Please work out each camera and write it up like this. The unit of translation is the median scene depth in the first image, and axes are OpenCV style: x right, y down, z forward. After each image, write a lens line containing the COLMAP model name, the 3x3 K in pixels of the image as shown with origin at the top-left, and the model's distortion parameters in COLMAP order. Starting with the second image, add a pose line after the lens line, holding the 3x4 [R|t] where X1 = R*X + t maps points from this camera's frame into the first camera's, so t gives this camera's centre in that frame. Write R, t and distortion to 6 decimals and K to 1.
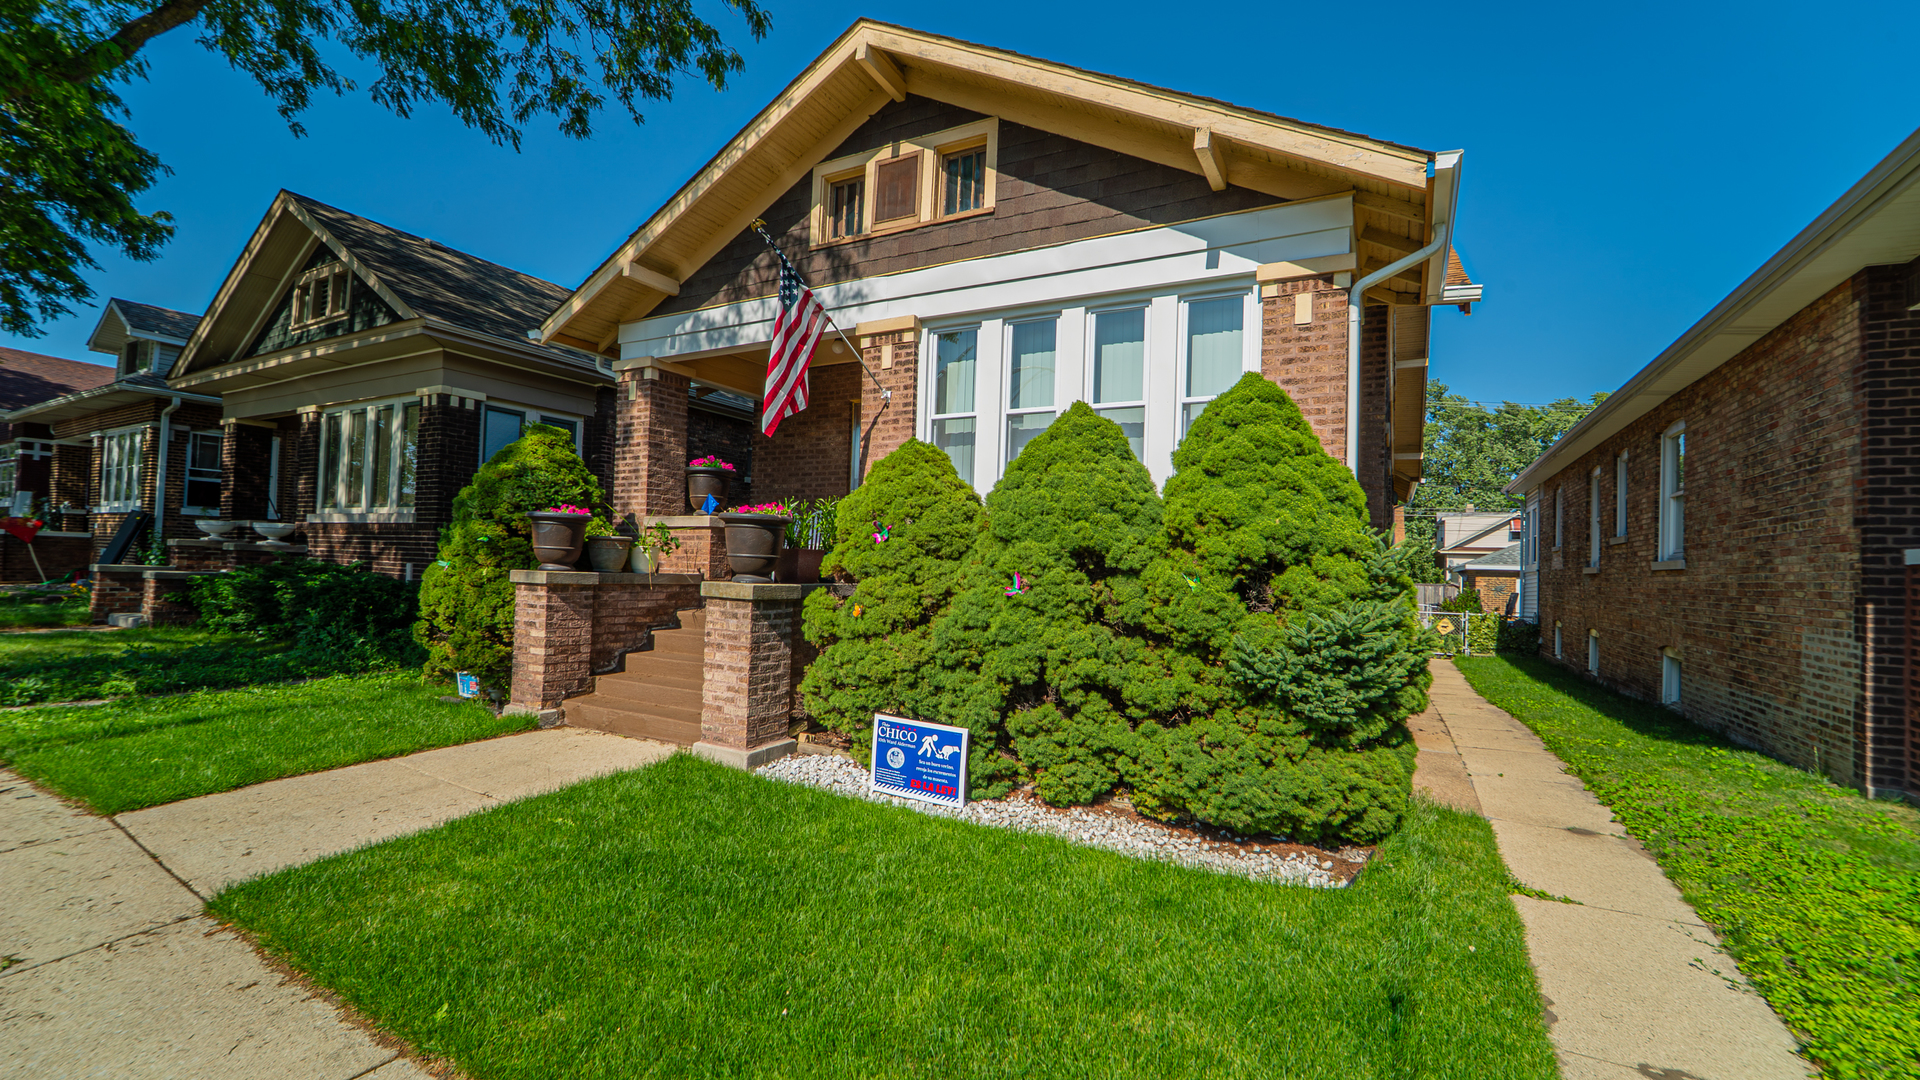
lens RADIAL K [[820.2, 0, 960.0], [0, 820.2, 540.0], [0, 0, 1]] dist [-0.027041, 0.000735]
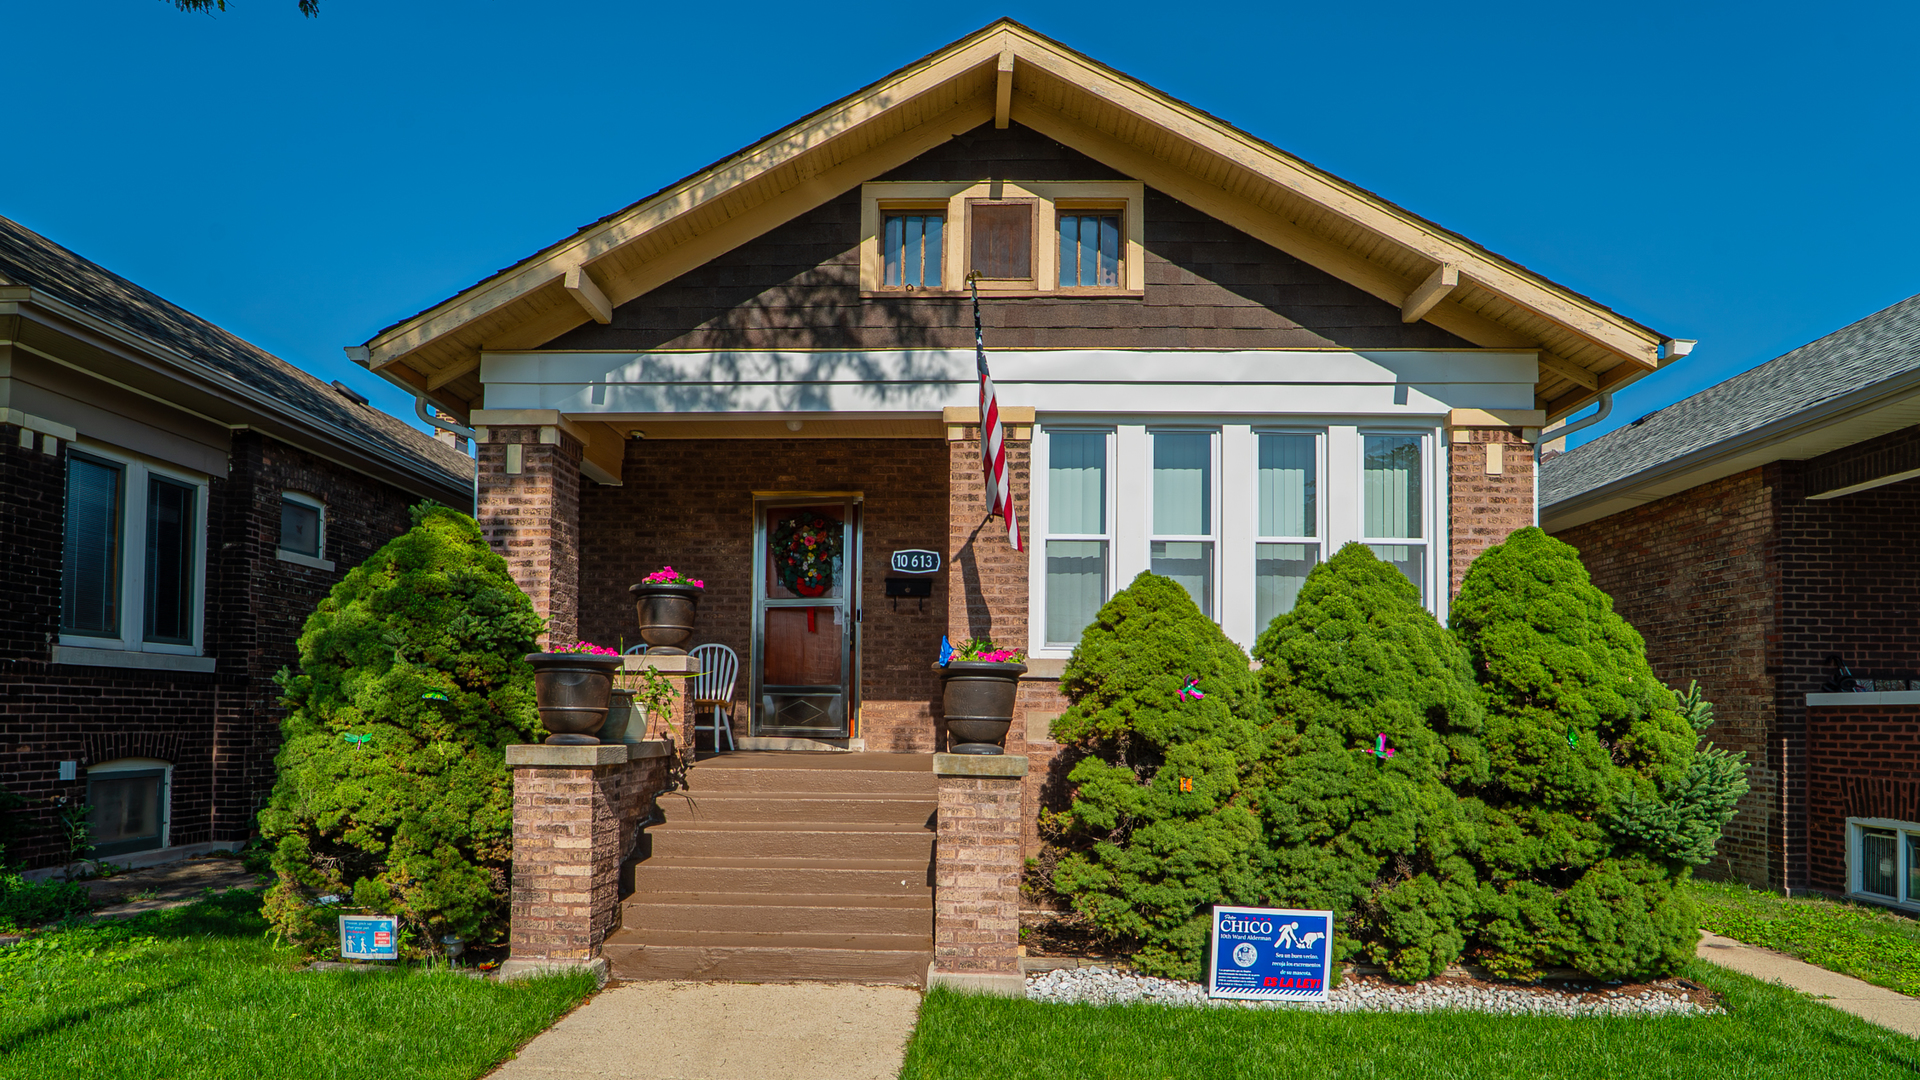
lens RADIAL K [[1080.9, 0, 959.0], [0, 1080.9, 678.3], [0, 0, 1]] dist [-0.026023, -0.001753]
pose [[0.891423, -0.004298, 0.453152, -0.694790], [-0.000346, 0.999948, 0.010164, -0.026589], [-0.453172, -0.009217, 0.891375, 0.114878]]
